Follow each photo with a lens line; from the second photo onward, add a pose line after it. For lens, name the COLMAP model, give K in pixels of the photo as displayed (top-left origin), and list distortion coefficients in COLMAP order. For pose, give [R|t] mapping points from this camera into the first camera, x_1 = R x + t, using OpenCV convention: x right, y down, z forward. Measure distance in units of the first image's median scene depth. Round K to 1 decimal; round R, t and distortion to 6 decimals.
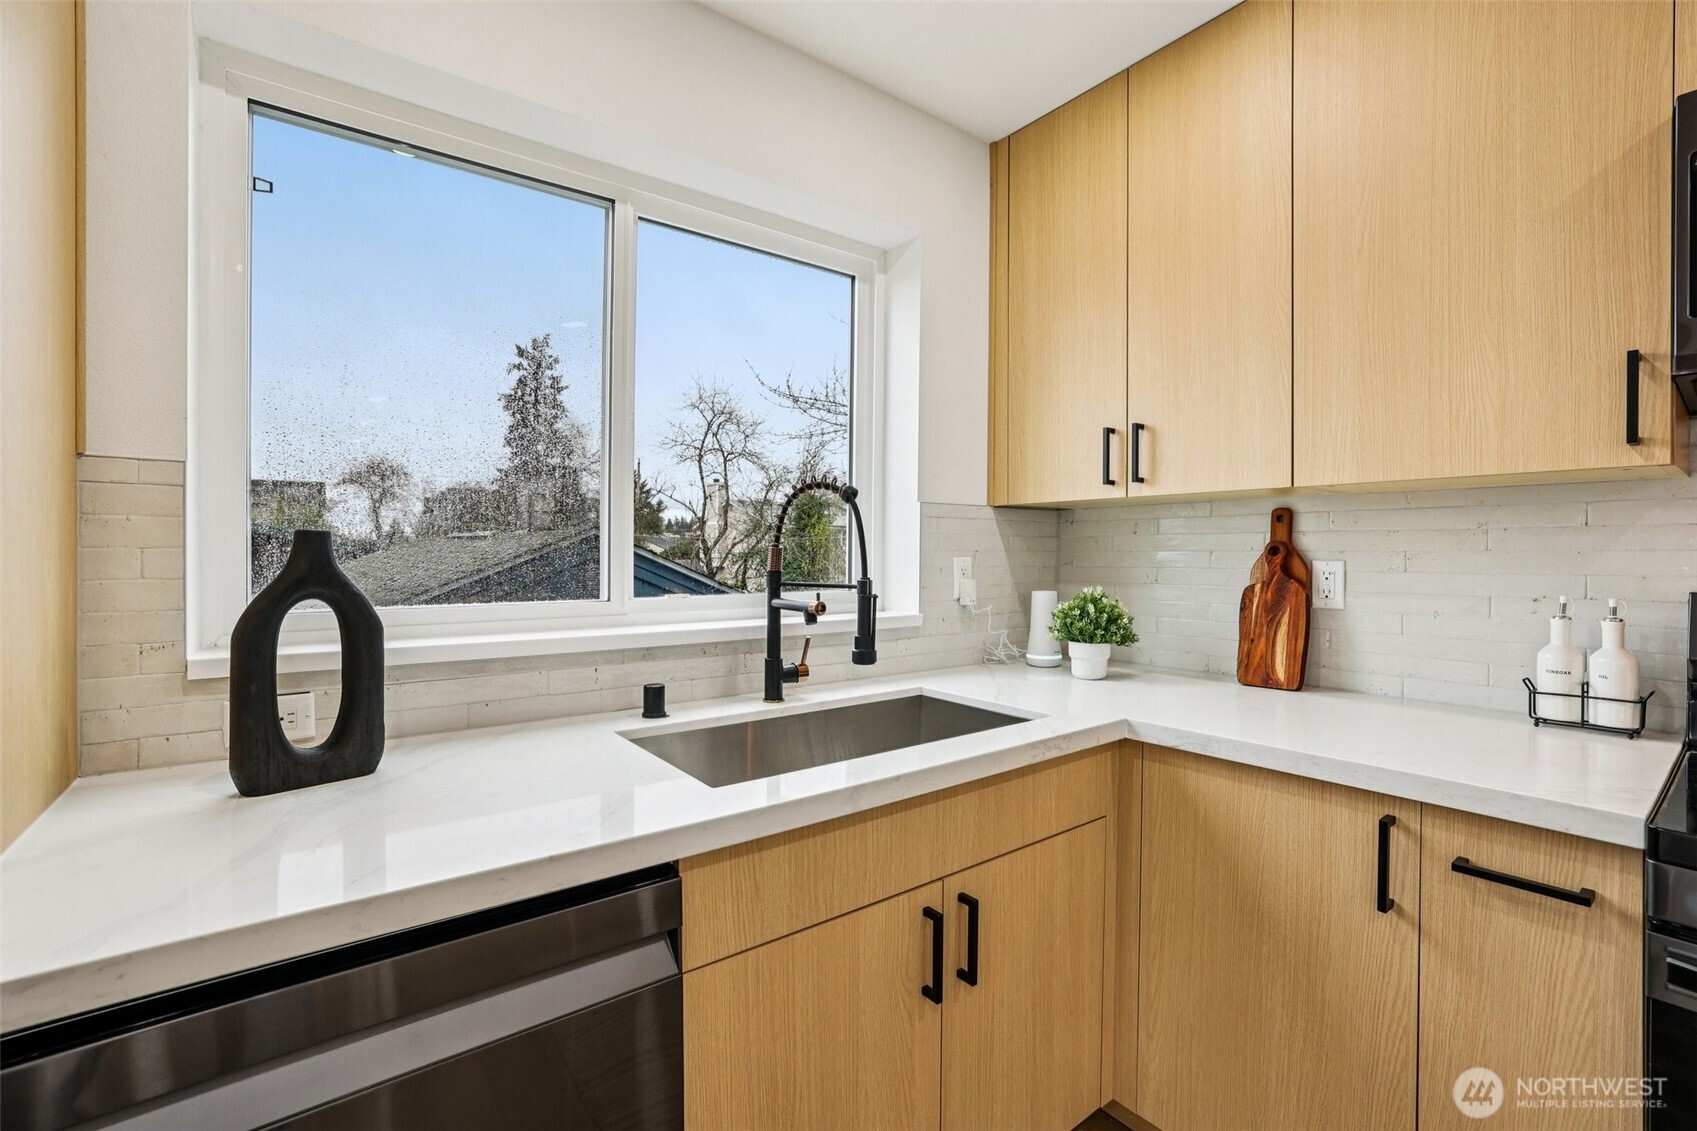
lens RADIAL K [[727.3, 0, 855.3], [0, 727.3, 564.7], [0, 0, 1]] dist [-0.030038, 0.004345]
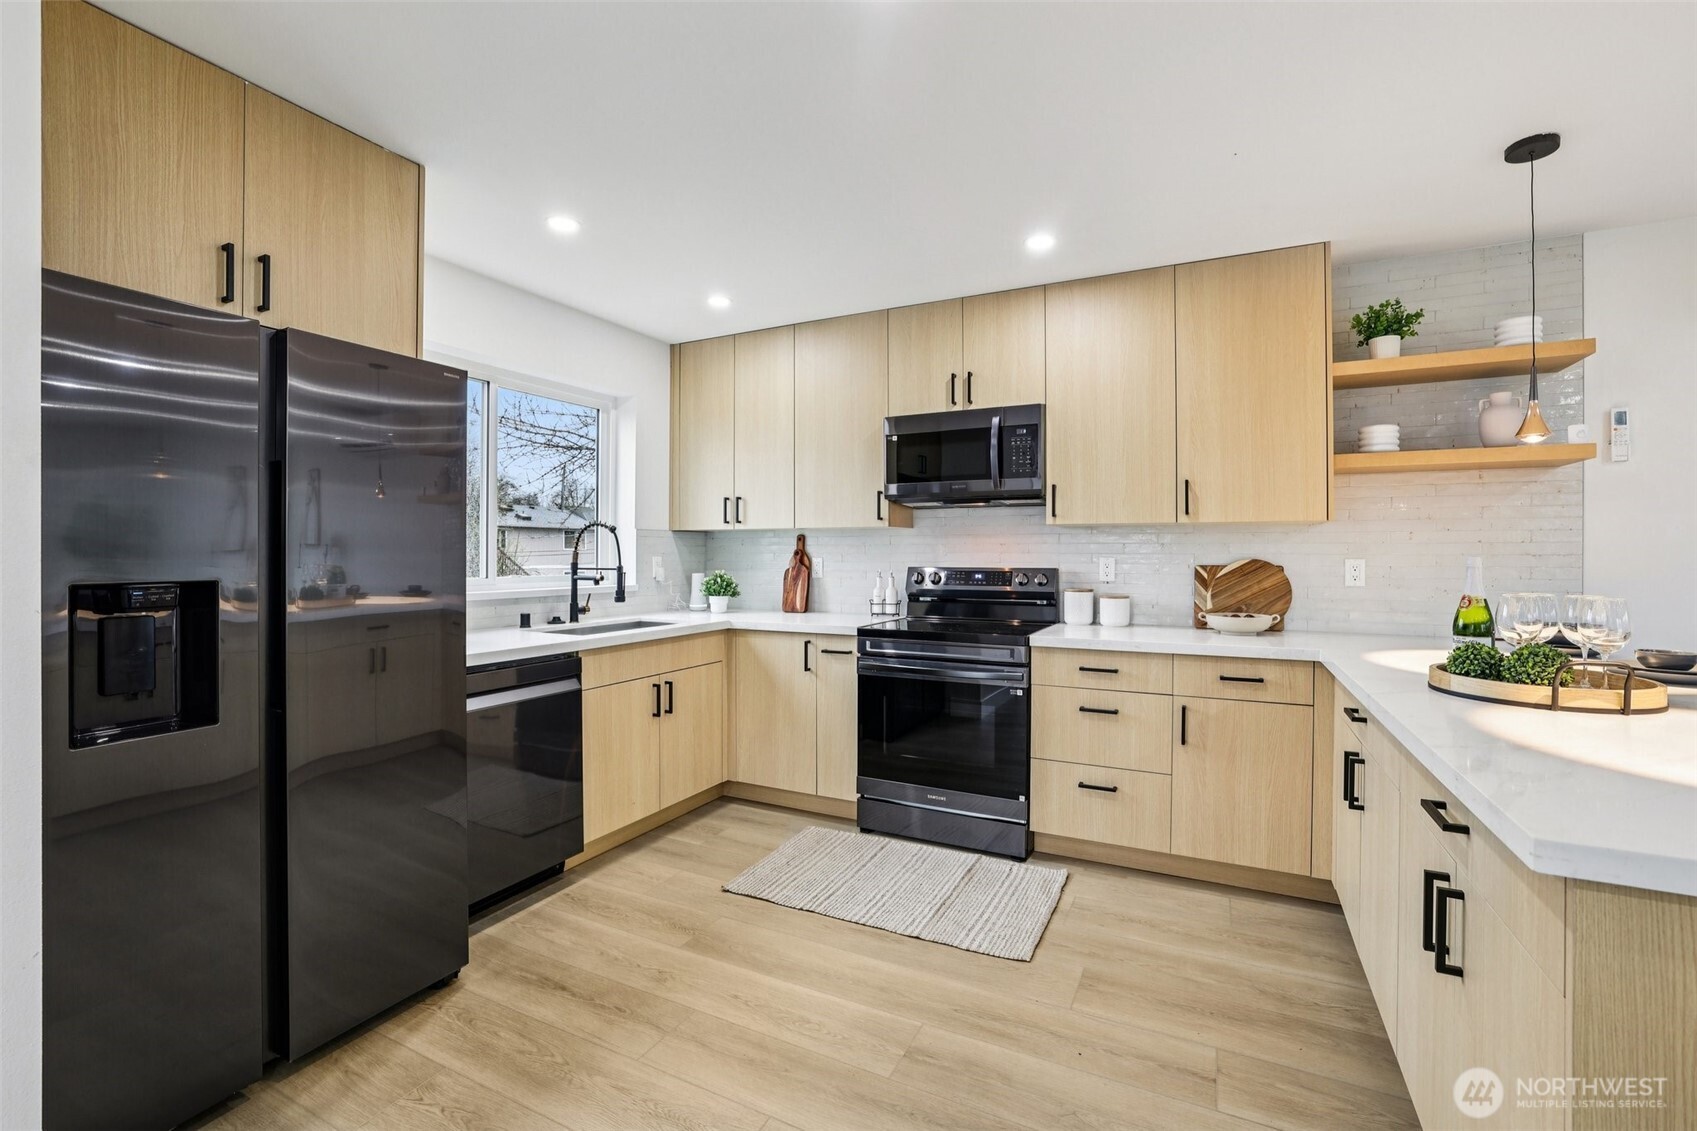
lens RADIAL K [[727.3, 0, 840.7], [0, 727.3, 565.1], [0, 0, 1]] dist [-0.030038, 0.004345]
pose [[0.907088, -0.007759, 0.420870, -0.272075], [0.008109, 0.999967, 0.000958, 0.017558], [-0.420863, 0.002543, 0.907120, -1.180626]]
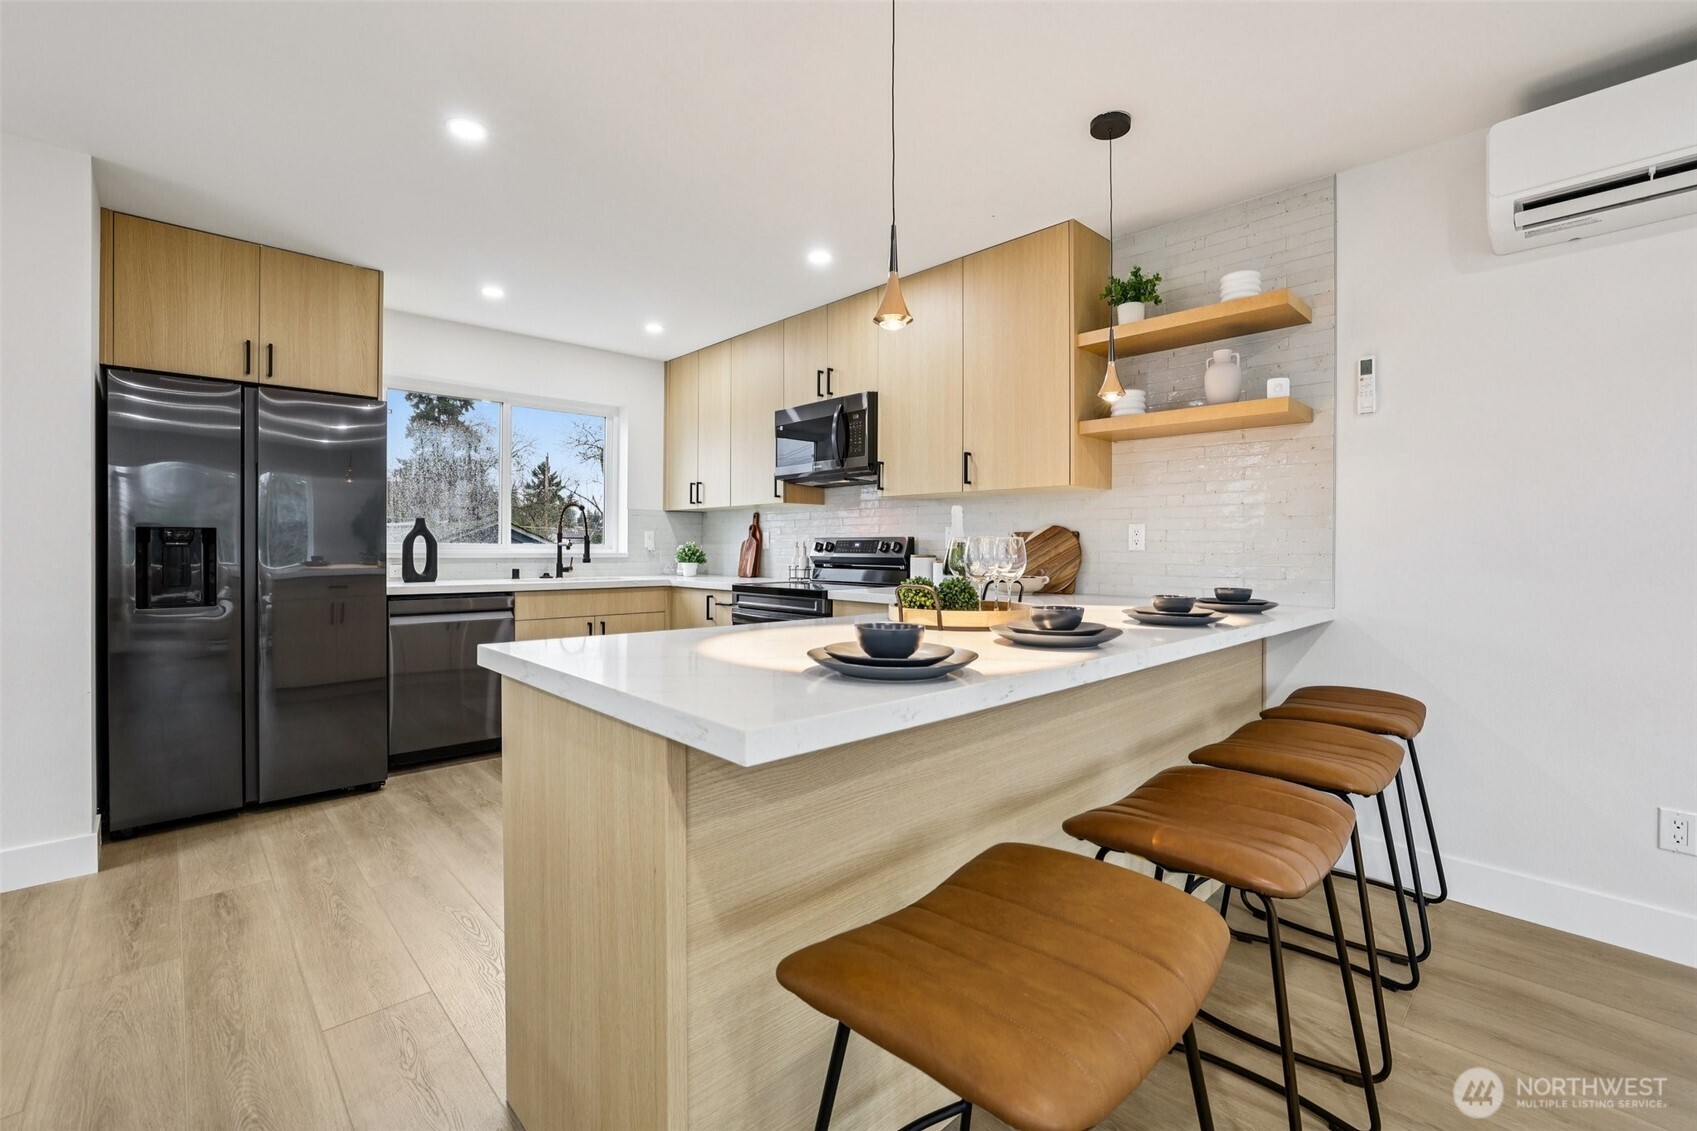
lens RADIAL K [[727.3, 0, 841.9], [0, 727.3, 562.1], [0, 0, 1]] dist [-0.030038, 0.004345]
pose [[0.995513, 0.000432, 0.094620, 0.672430], [-0.000765, 0.999994, 0.003486, 0.101775], [-0.094618, -0.003542, 0.995507, -1.815791]]
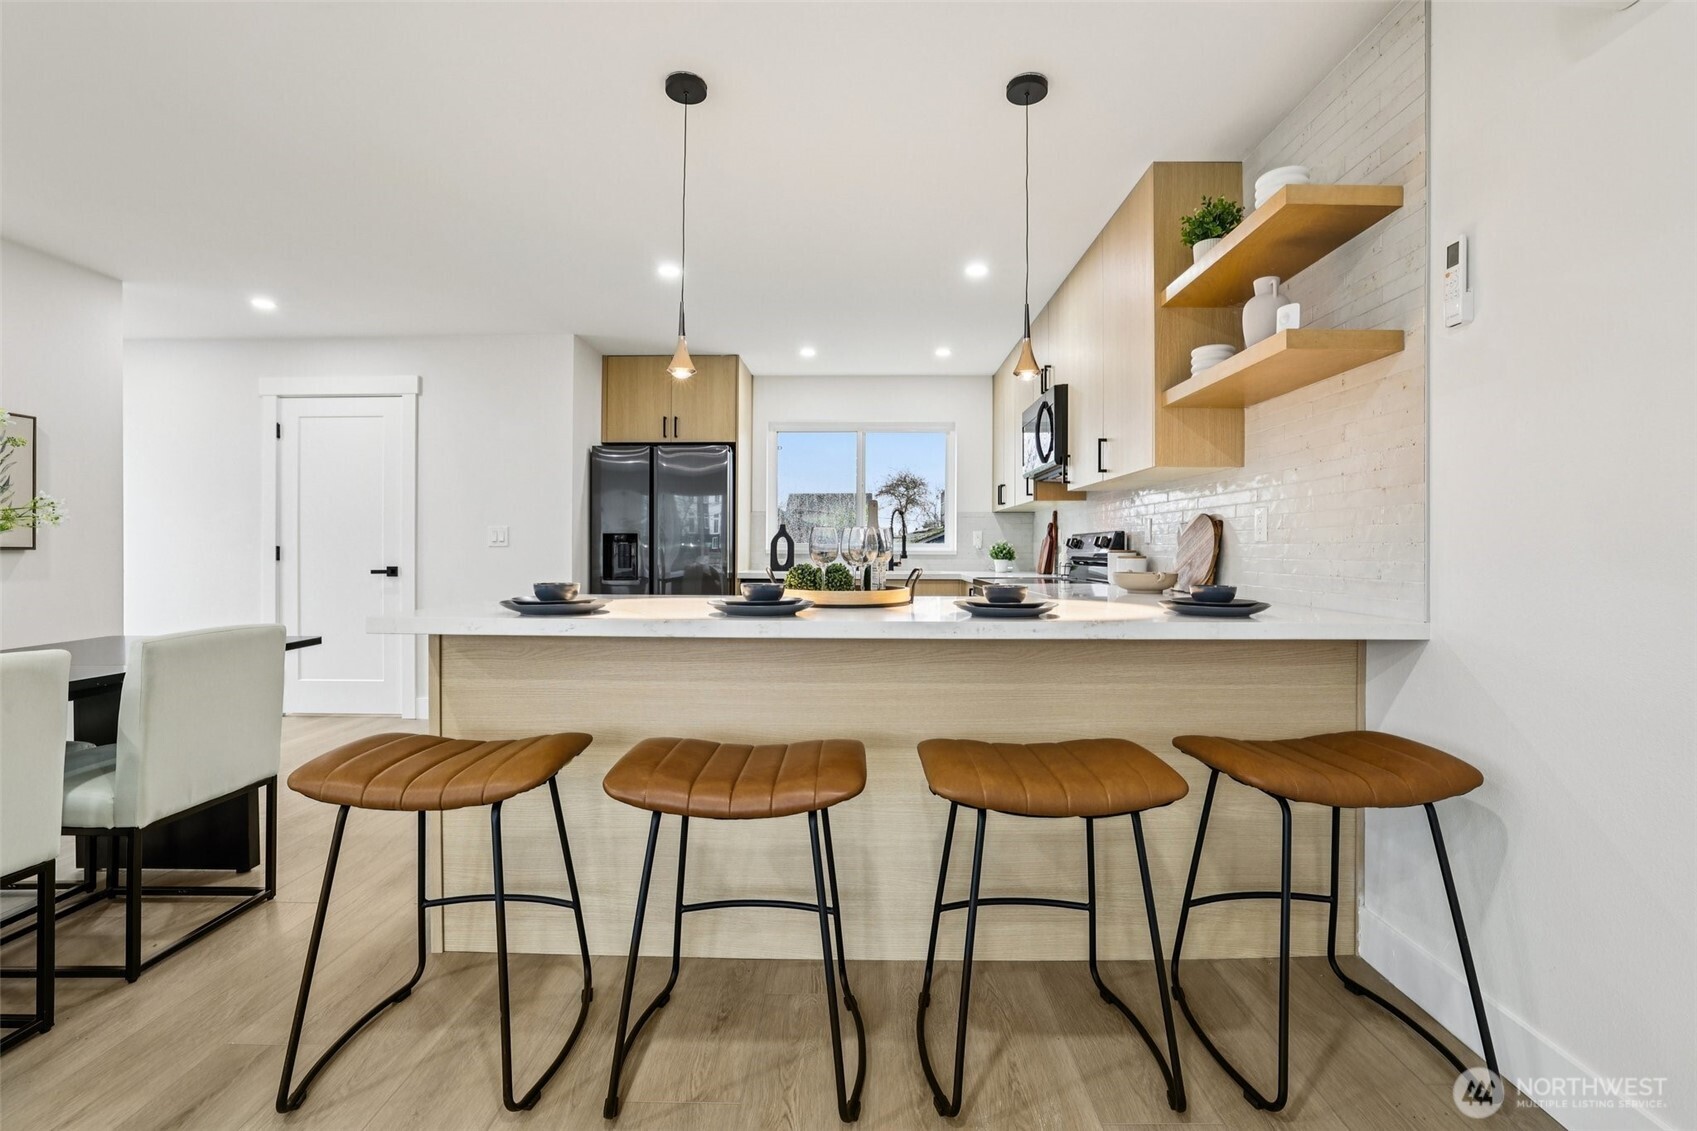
lens RADIAL K [[727.3, 0, 848.7], [0, 727.3, 563.1], [0, 0, 1]] dist [-0.030038, 0.004345]
pose [[0.784415, 0.010009, -0.620155, 1.749464], [-0.009772, 0.999945, 0.003778, 0.124519], [0.620159, 0.003097, 0.784470, -1.723250]]
